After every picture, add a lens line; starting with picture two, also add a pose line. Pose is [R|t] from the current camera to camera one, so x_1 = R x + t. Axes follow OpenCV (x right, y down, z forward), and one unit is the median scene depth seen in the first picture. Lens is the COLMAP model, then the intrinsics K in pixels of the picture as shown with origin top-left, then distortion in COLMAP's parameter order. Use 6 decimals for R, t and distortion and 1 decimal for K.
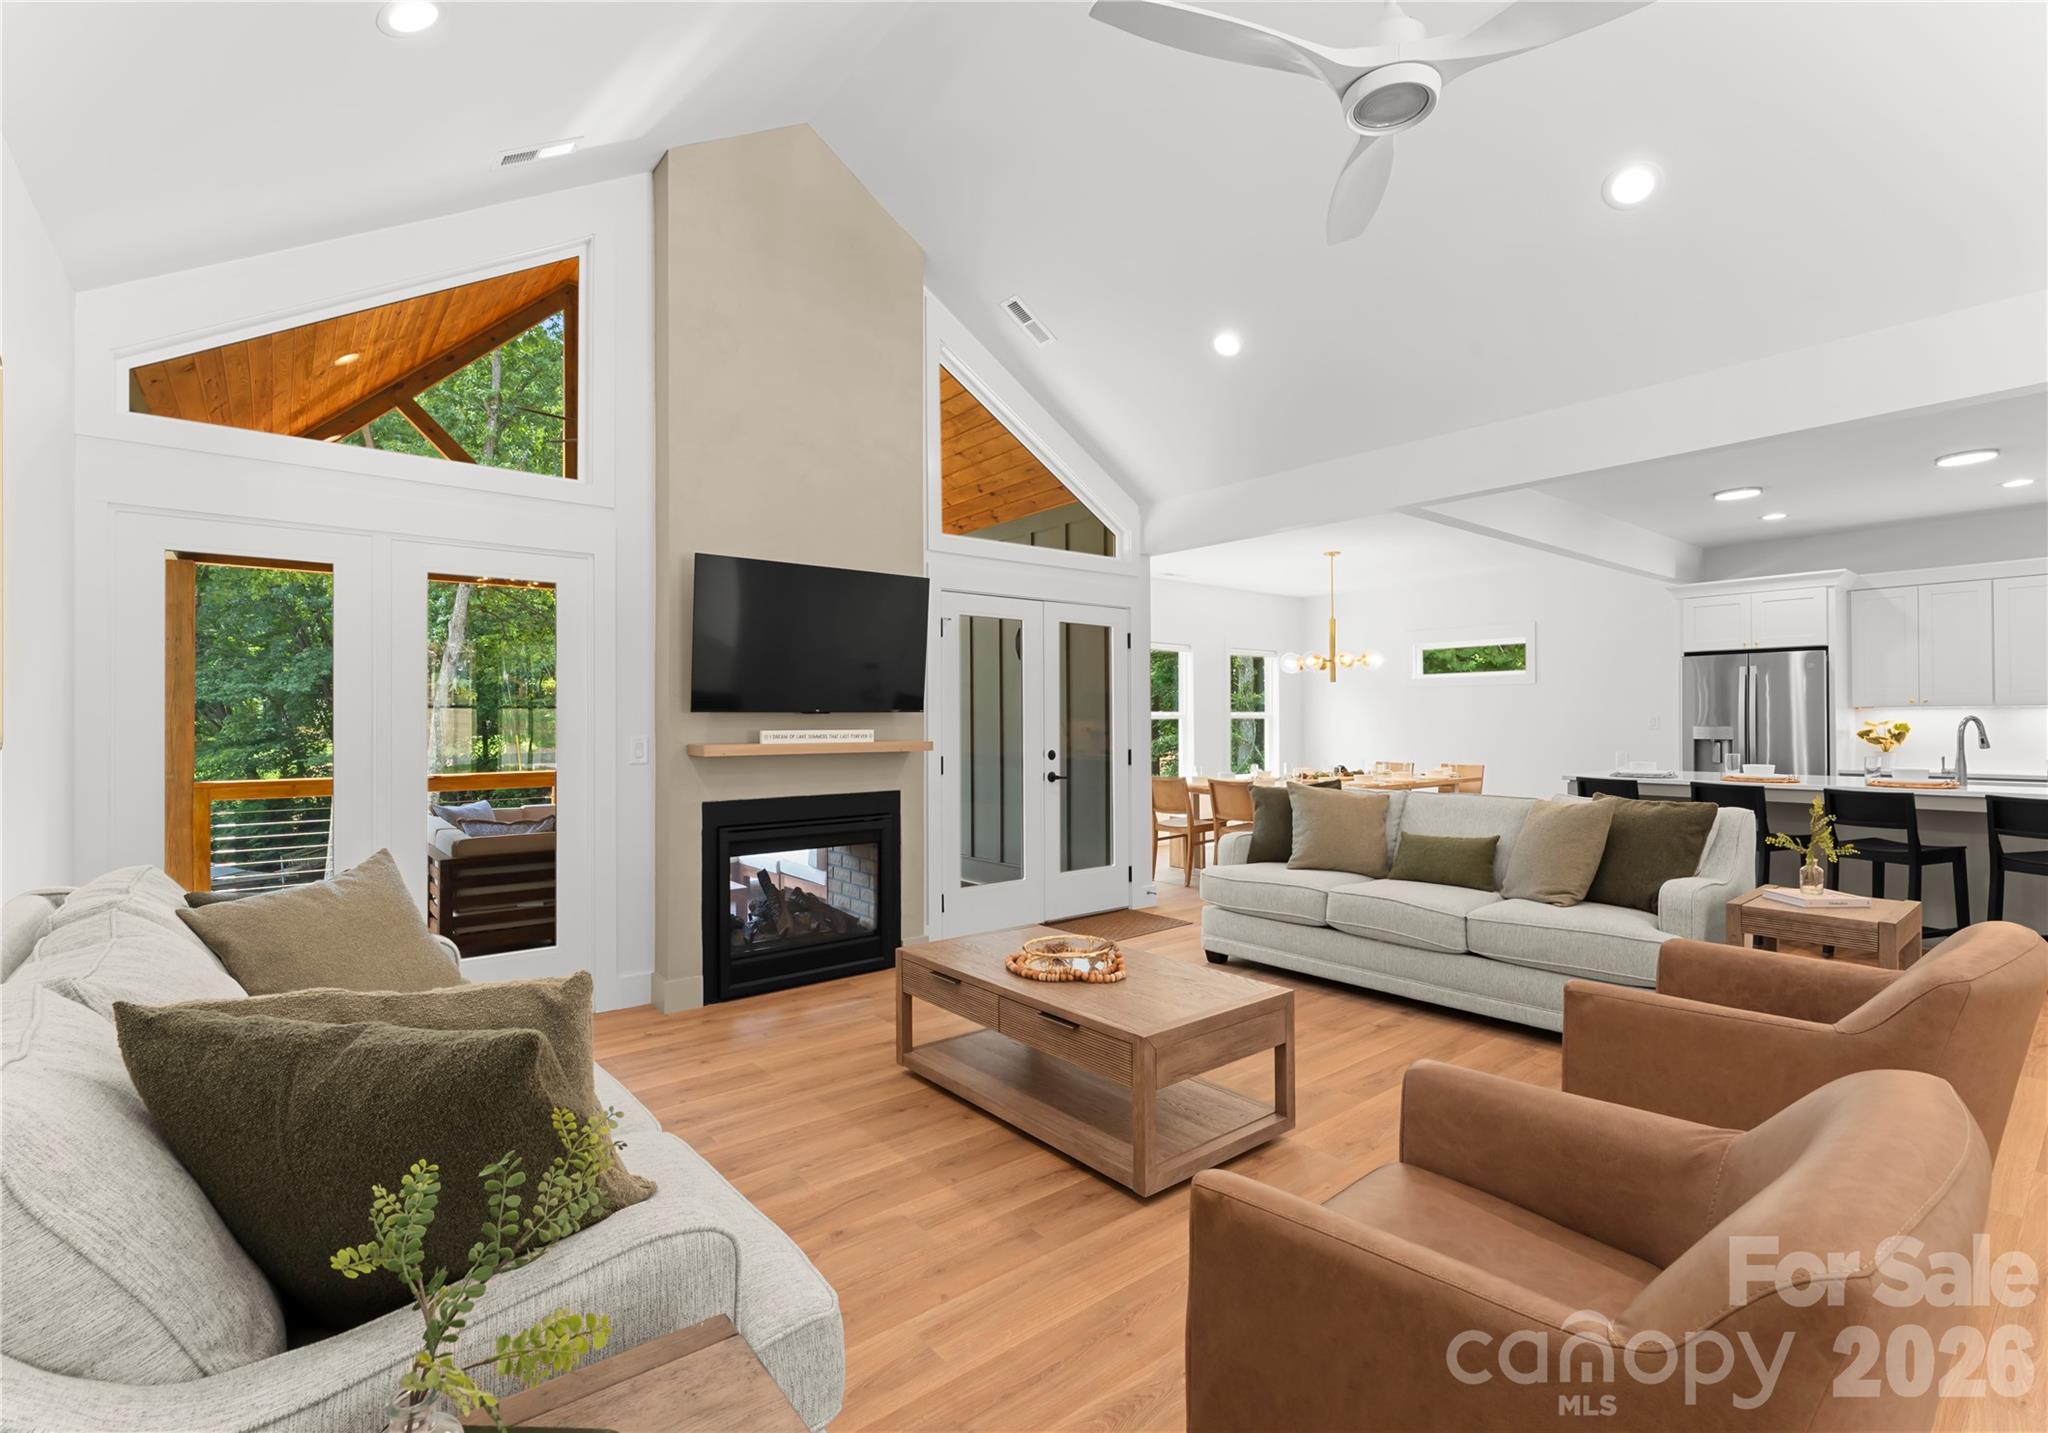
lens RADIAL K [[934.3, 0, 1024.0], [0, 934.3, 716.5], [0, 0, 1]] dist [-0.003642, -0.000460]
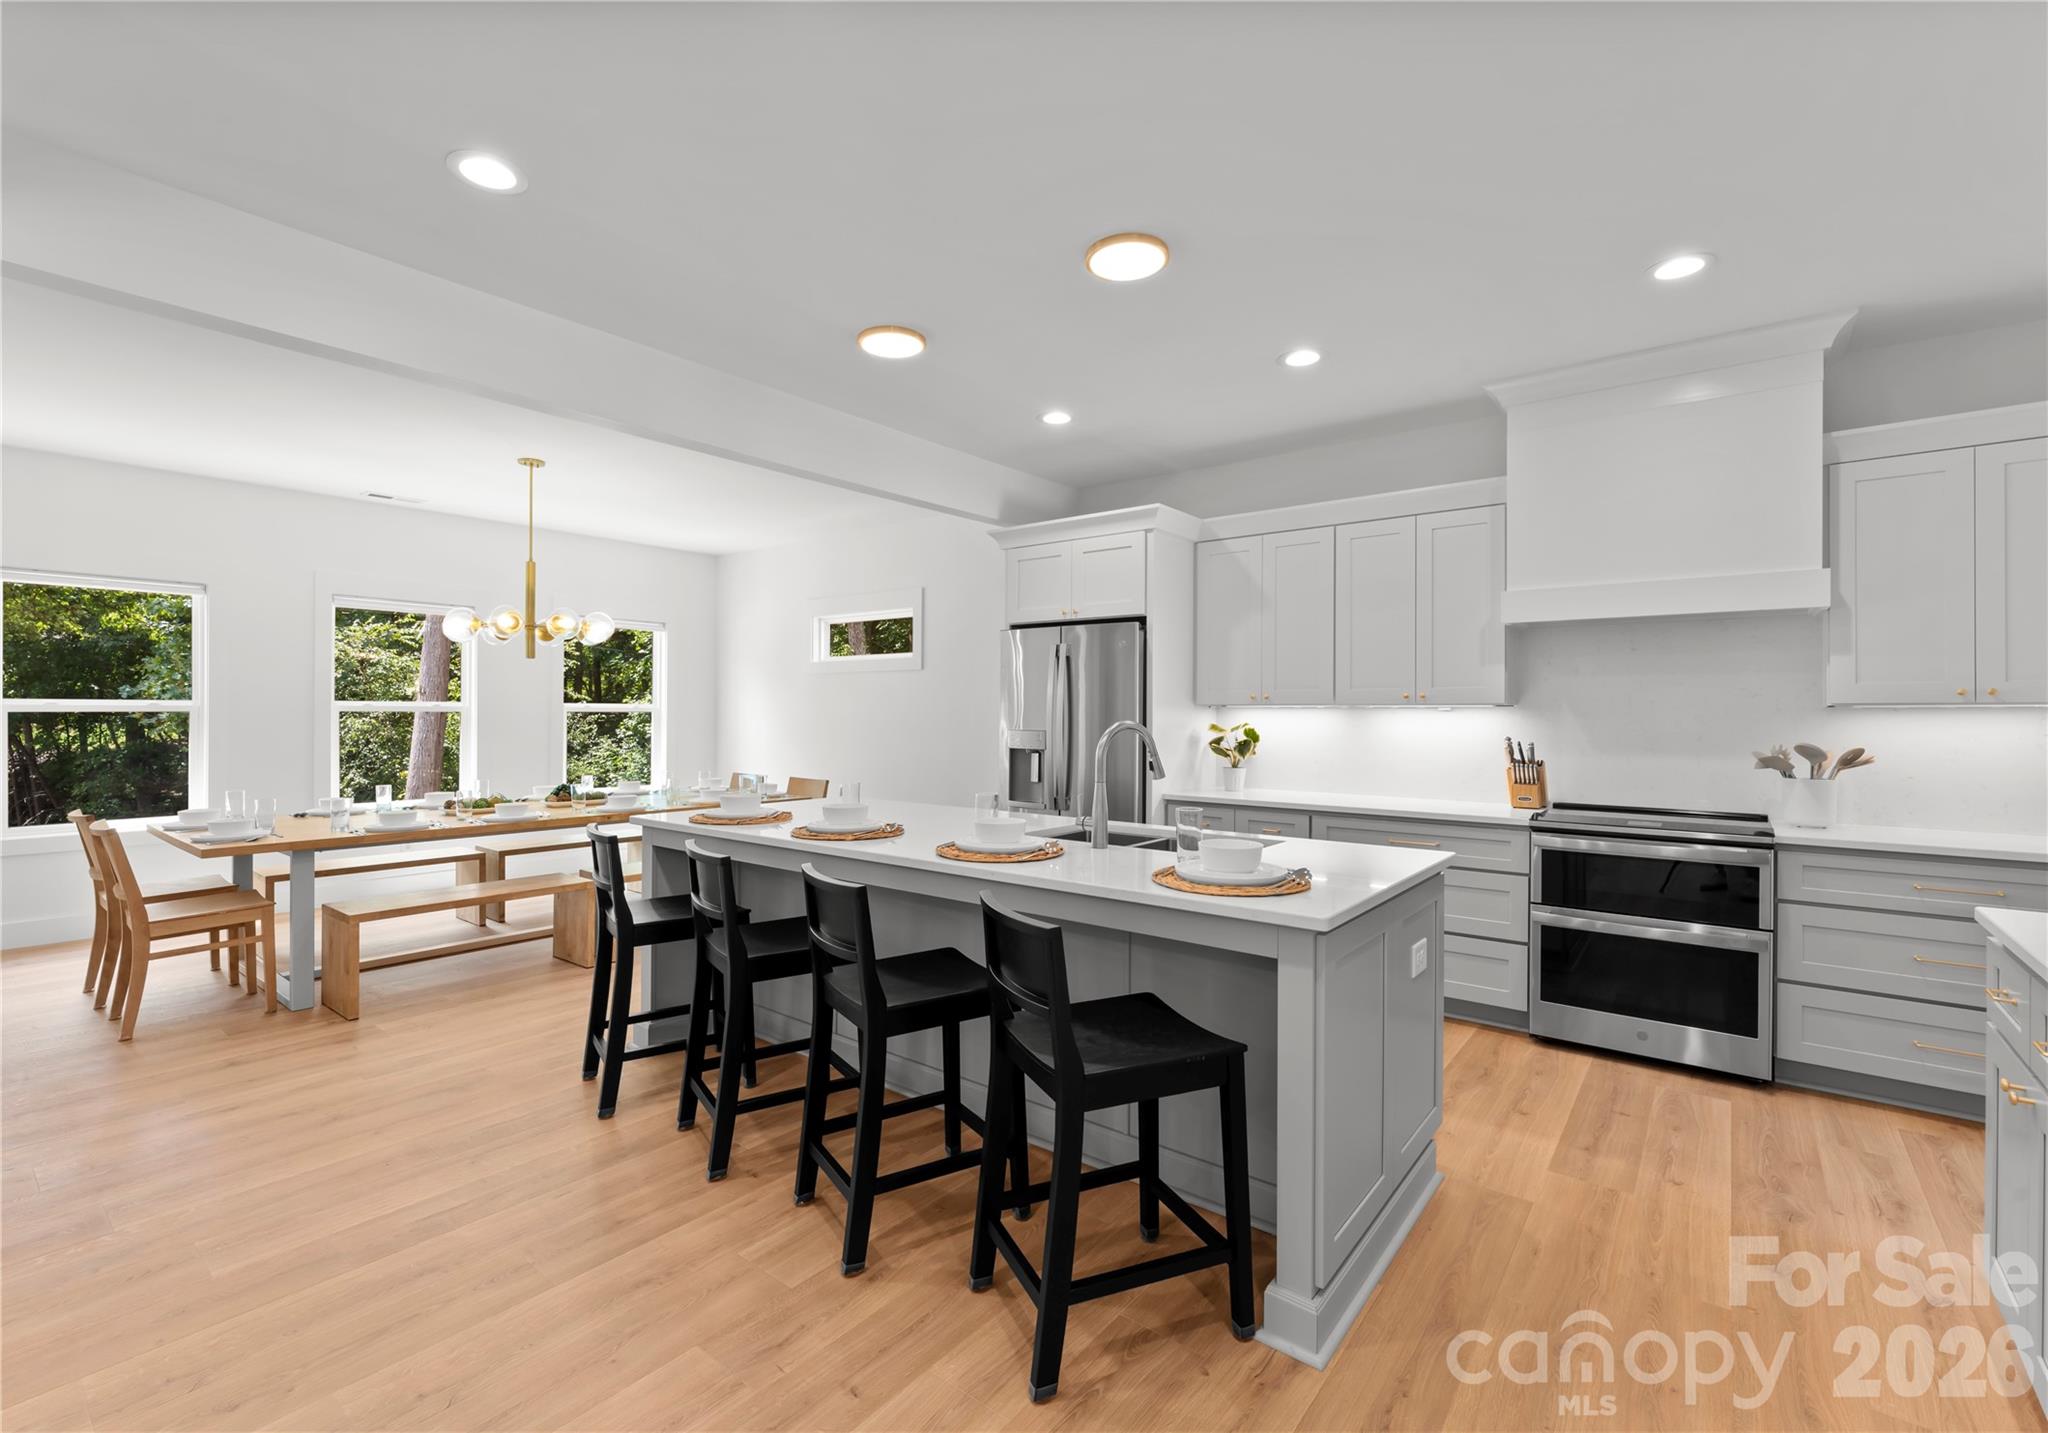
lens RADIAL K [[934.3, 0, 1024.0], [0, 934.3, 716.5], [0, 0, 1]] dist [-0.003642, -0.000460]
pose [[0.976106, 0.009463, 0.217087, 0.562890], [-0.010438, 0.999940, 0.003344, -0.002146], [-0.217042, -0.005531, 0.976147, 0.305281]]
